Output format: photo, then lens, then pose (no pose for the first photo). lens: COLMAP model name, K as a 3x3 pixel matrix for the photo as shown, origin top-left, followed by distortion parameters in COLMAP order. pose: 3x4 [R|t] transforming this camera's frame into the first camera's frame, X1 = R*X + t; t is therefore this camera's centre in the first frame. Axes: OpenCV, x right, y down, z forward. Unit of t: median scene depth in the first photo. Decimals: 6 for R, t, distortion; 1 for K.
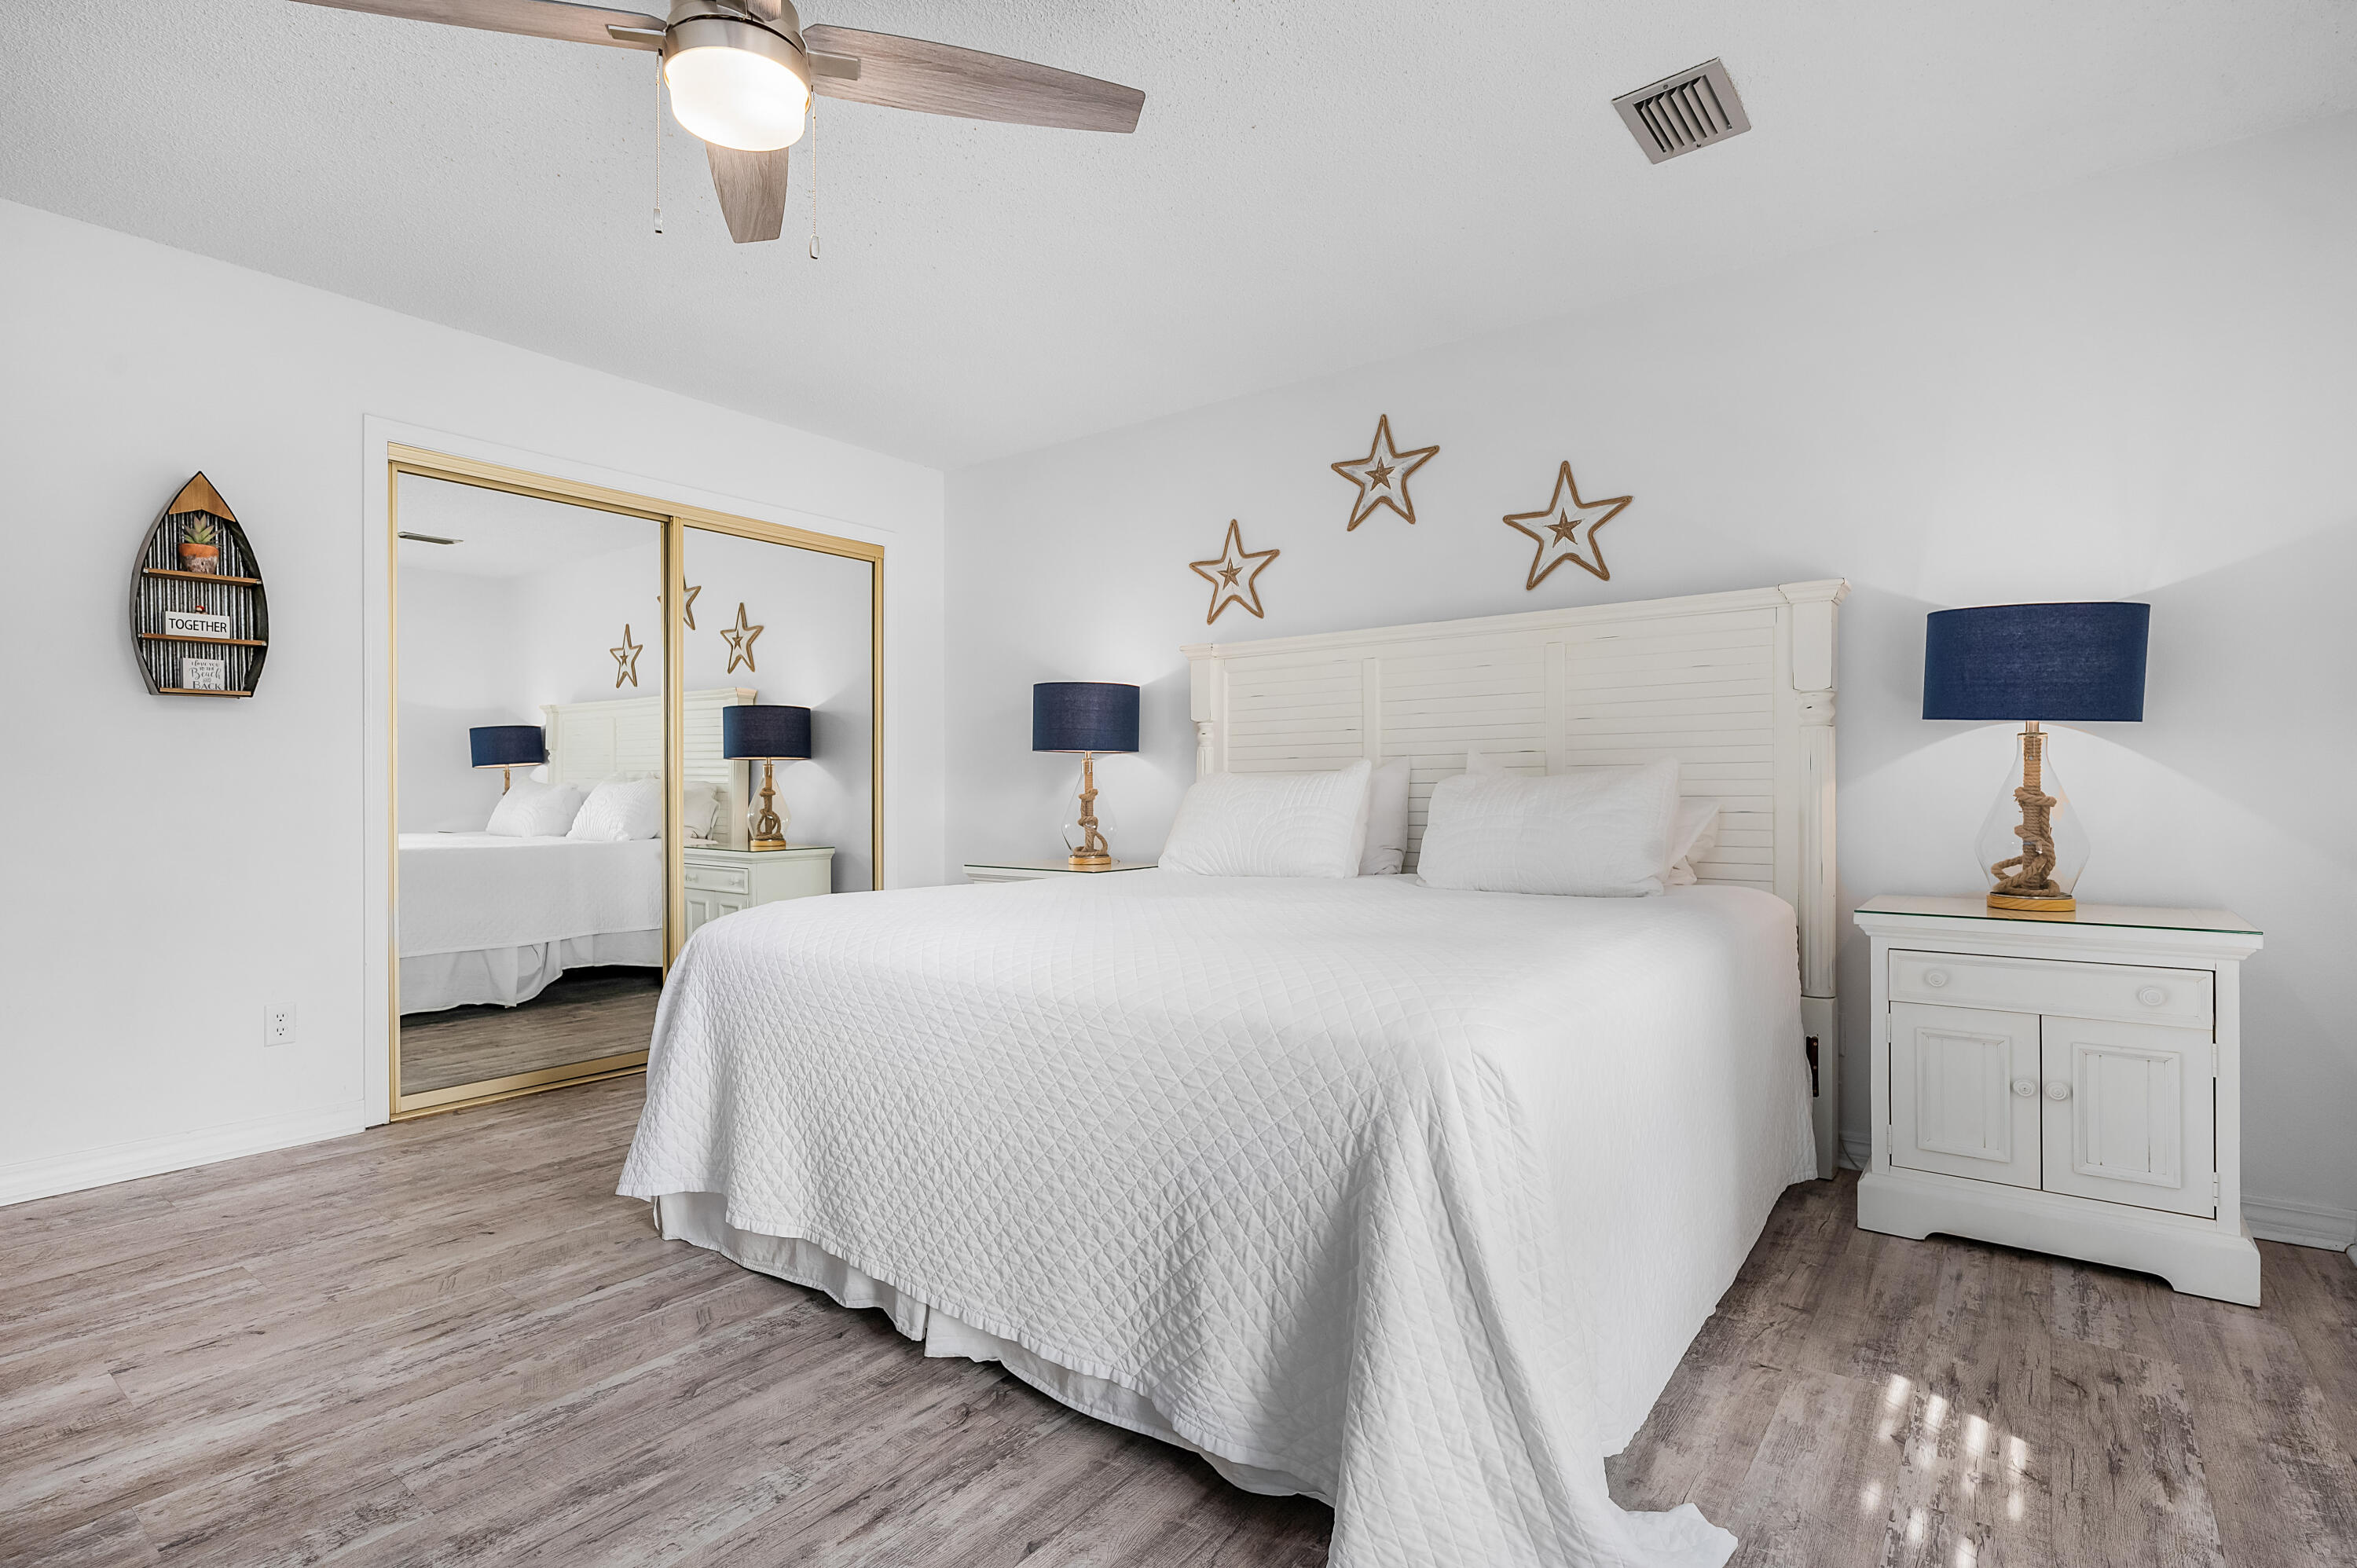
lens RADIAL K [[1138.8, 0, 1178.5], [0, 1138.8, 796.6], [0, 0, 1]] dist [0.000237, 0.000179]
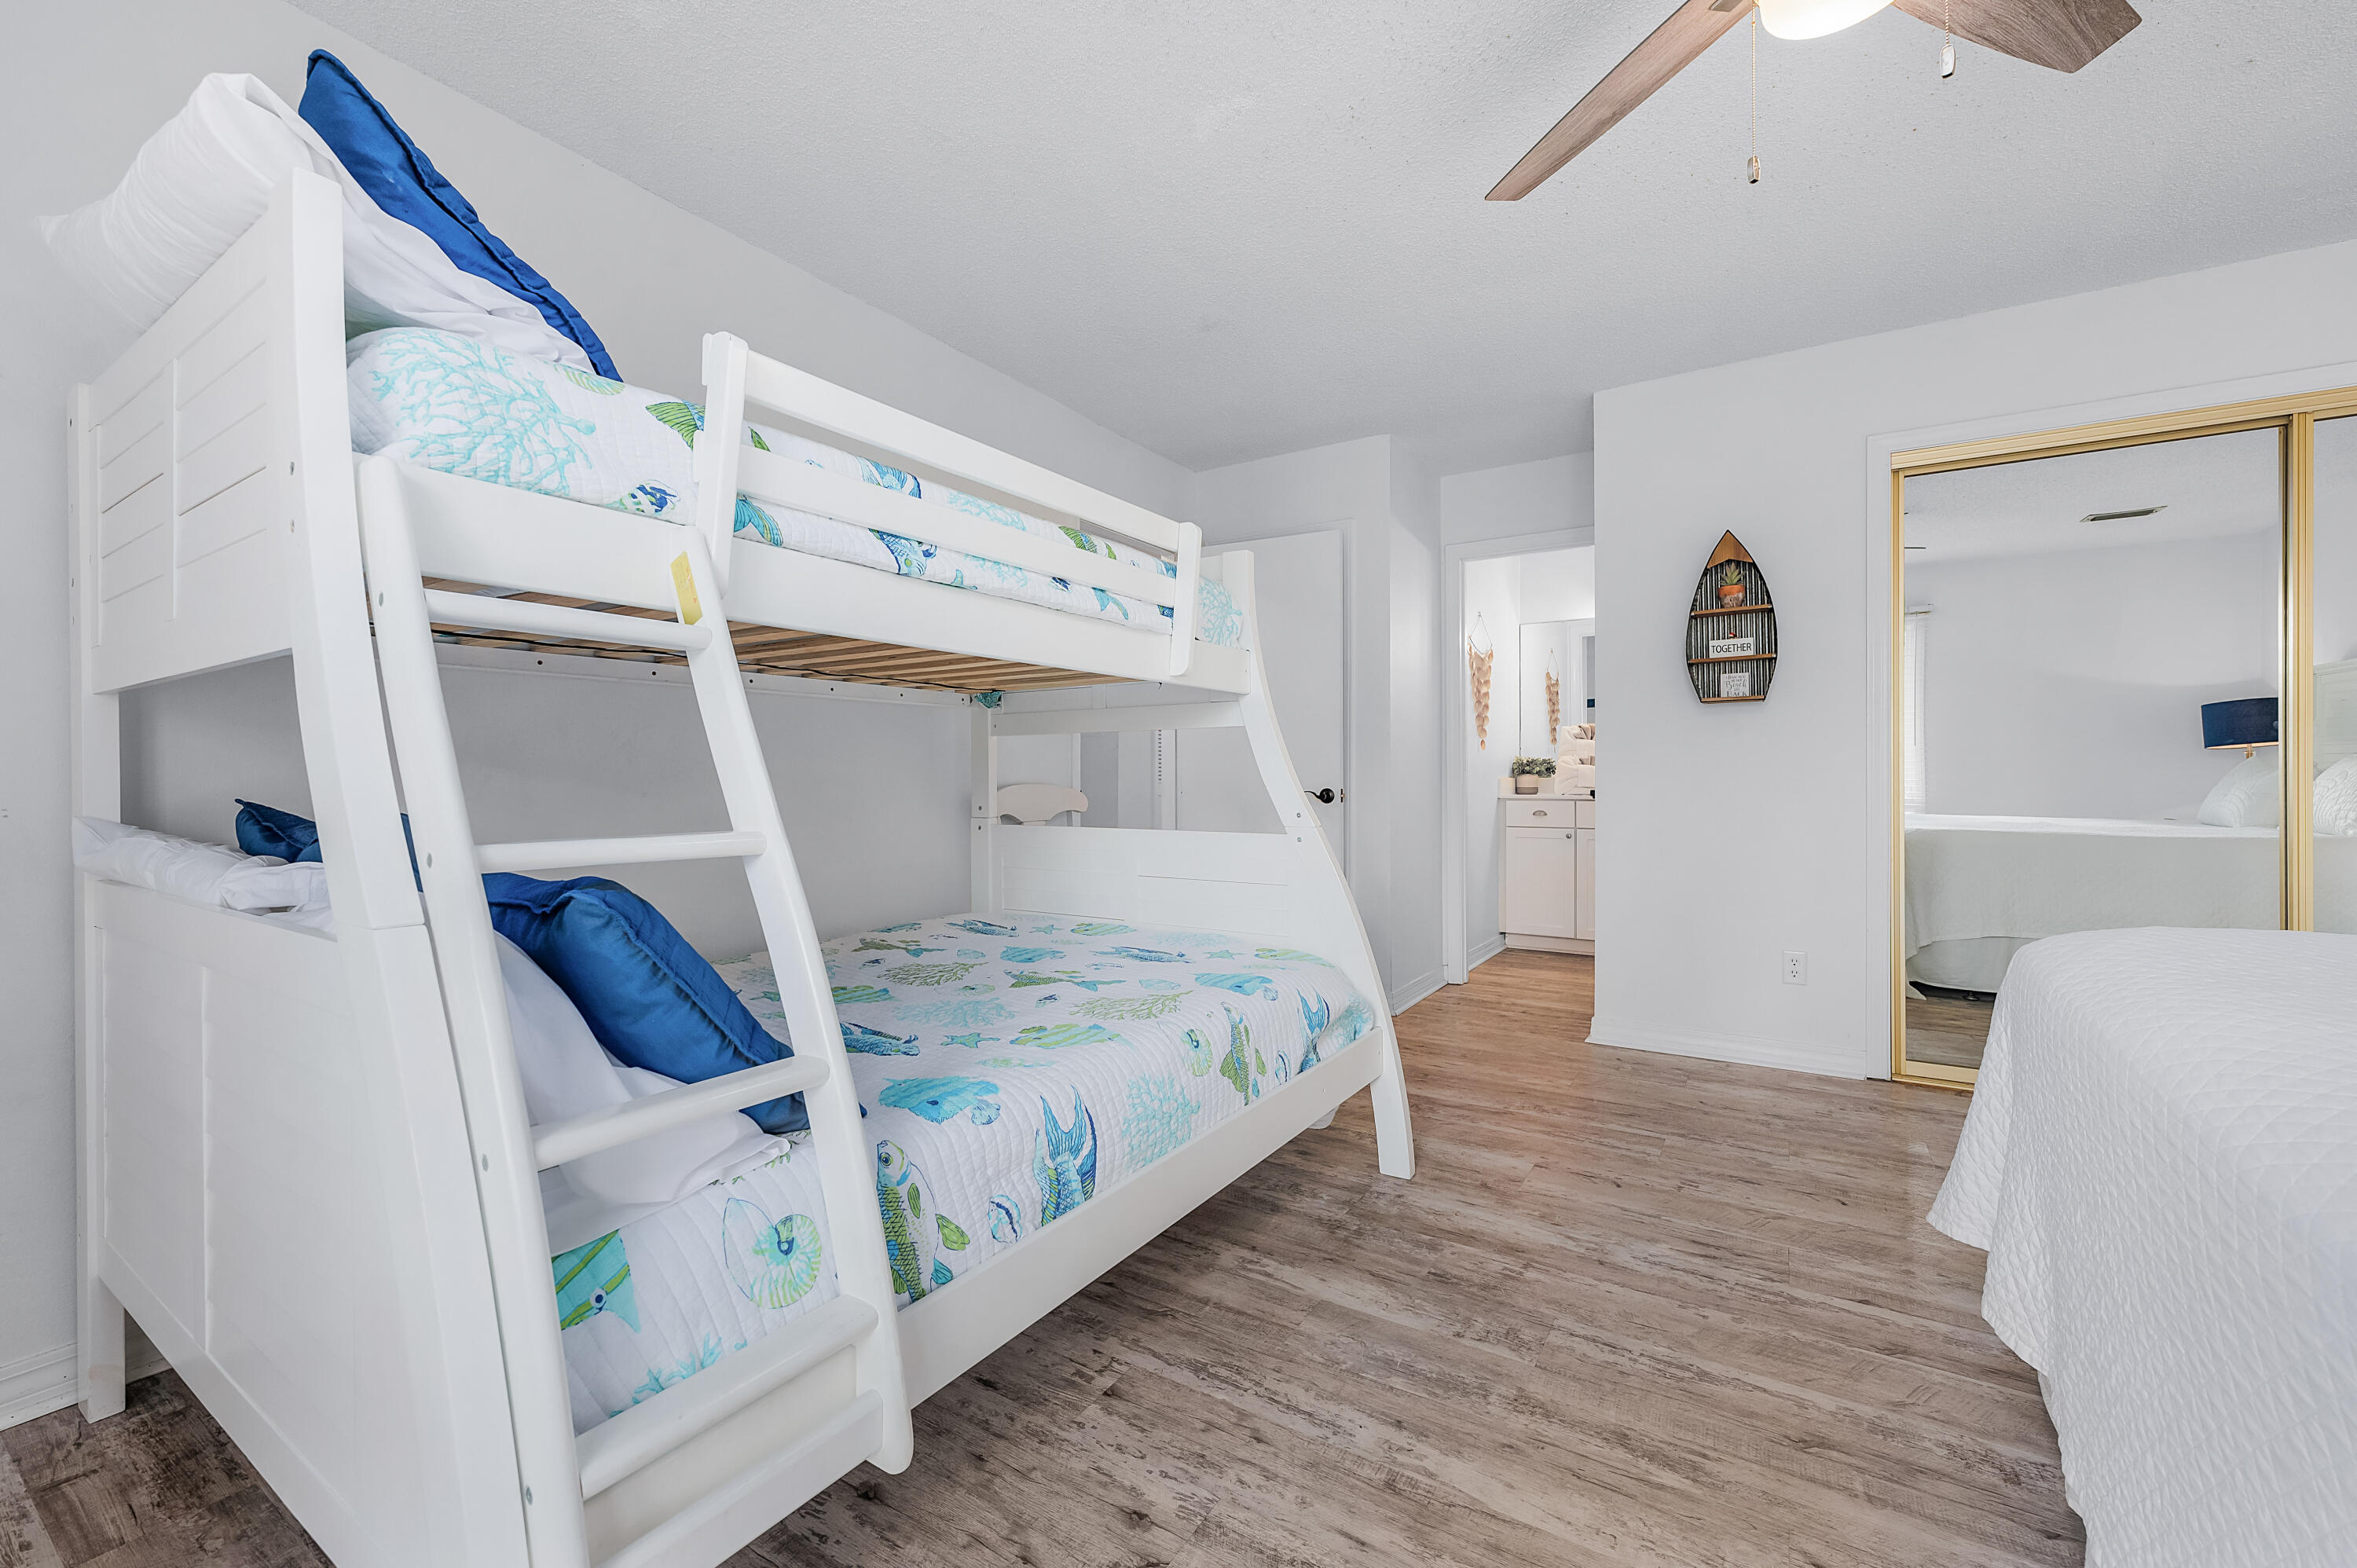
lens RADIAL K [[958.5, 0, 1187.3], [0, 958.5, 782.5], [0, 0, 1]] dist [-0.002723, 0.001241]
pose [[0.086864, 0.009008, -0.996179, 0.232467], [-0.005208, 0.999950, 0.008588, -0.003481], [0.996207, 0.004442, 0.086906, 0.372352]]
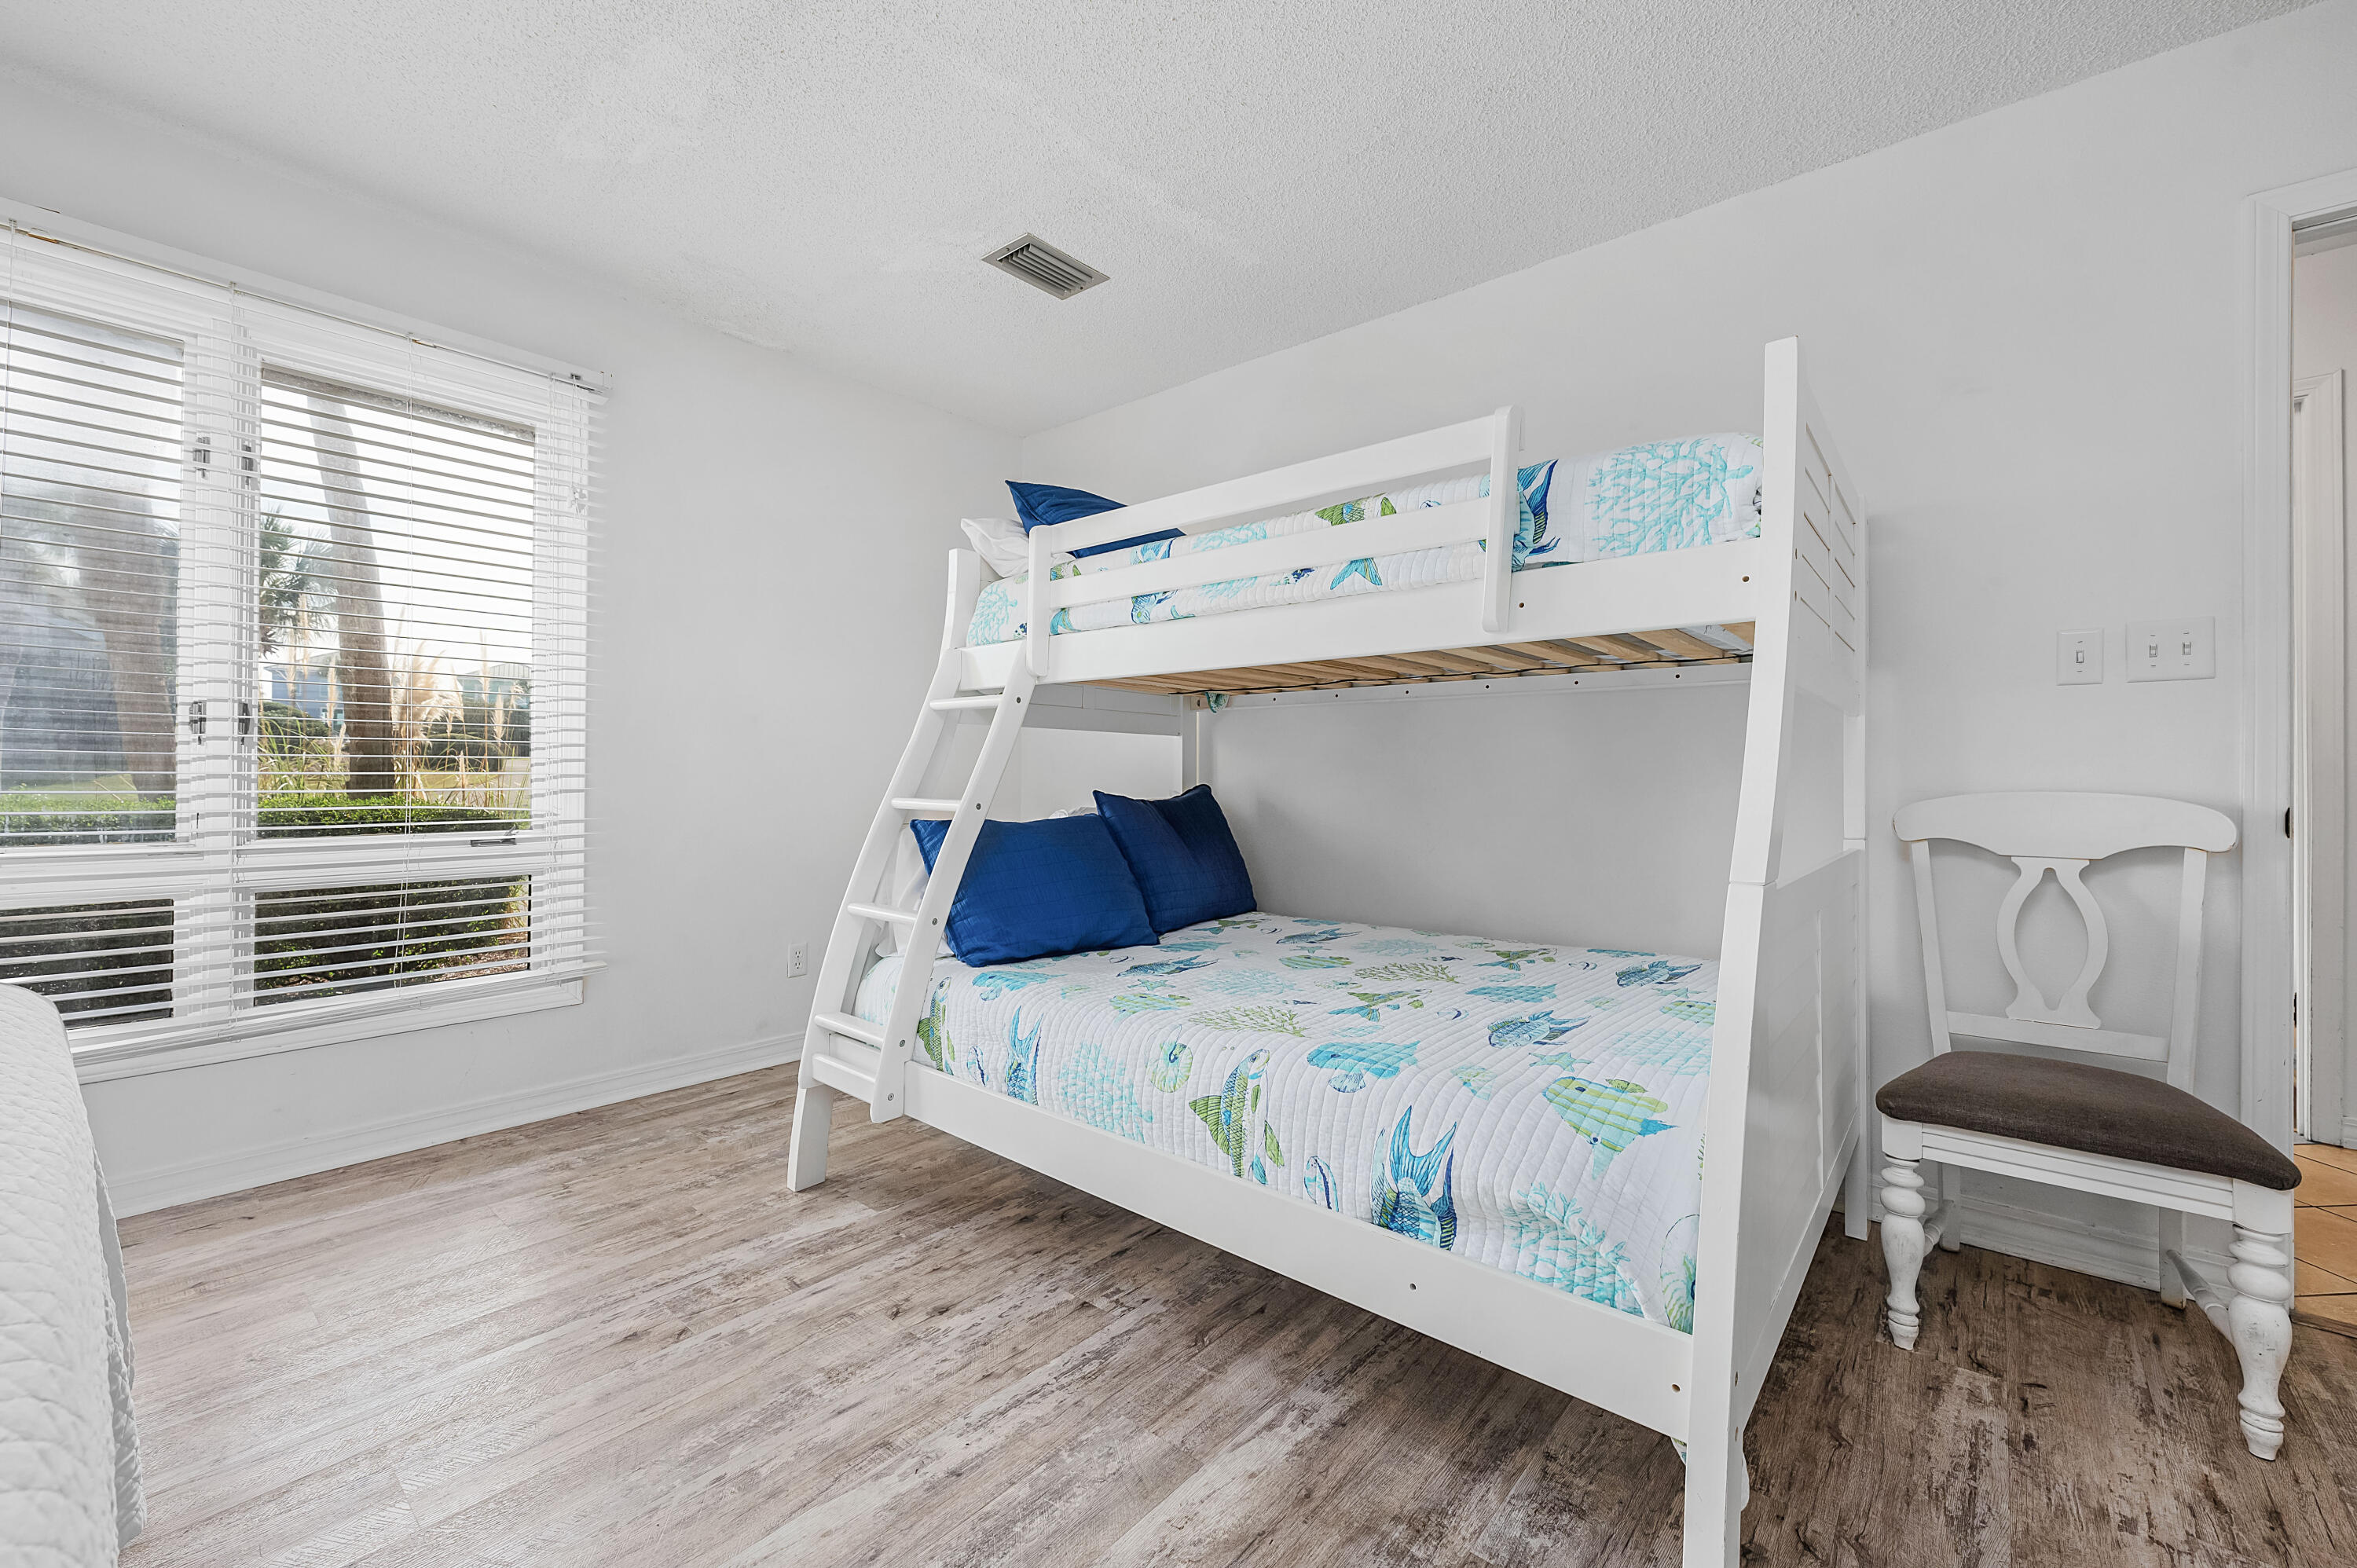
lens RADIAL K [[958.5, 0, 1174.6], [0, 958.5, 770.1], [0, 0, 1]] dist [-0.002723, 0.001241]
pose [[-0.998229, -0.004373, 0.059335, -0.526161], [-0.003880, 0.999957, 0.008429, -0.010670], [-0.059369, 0.008183, -0.998203, 1.120159]]
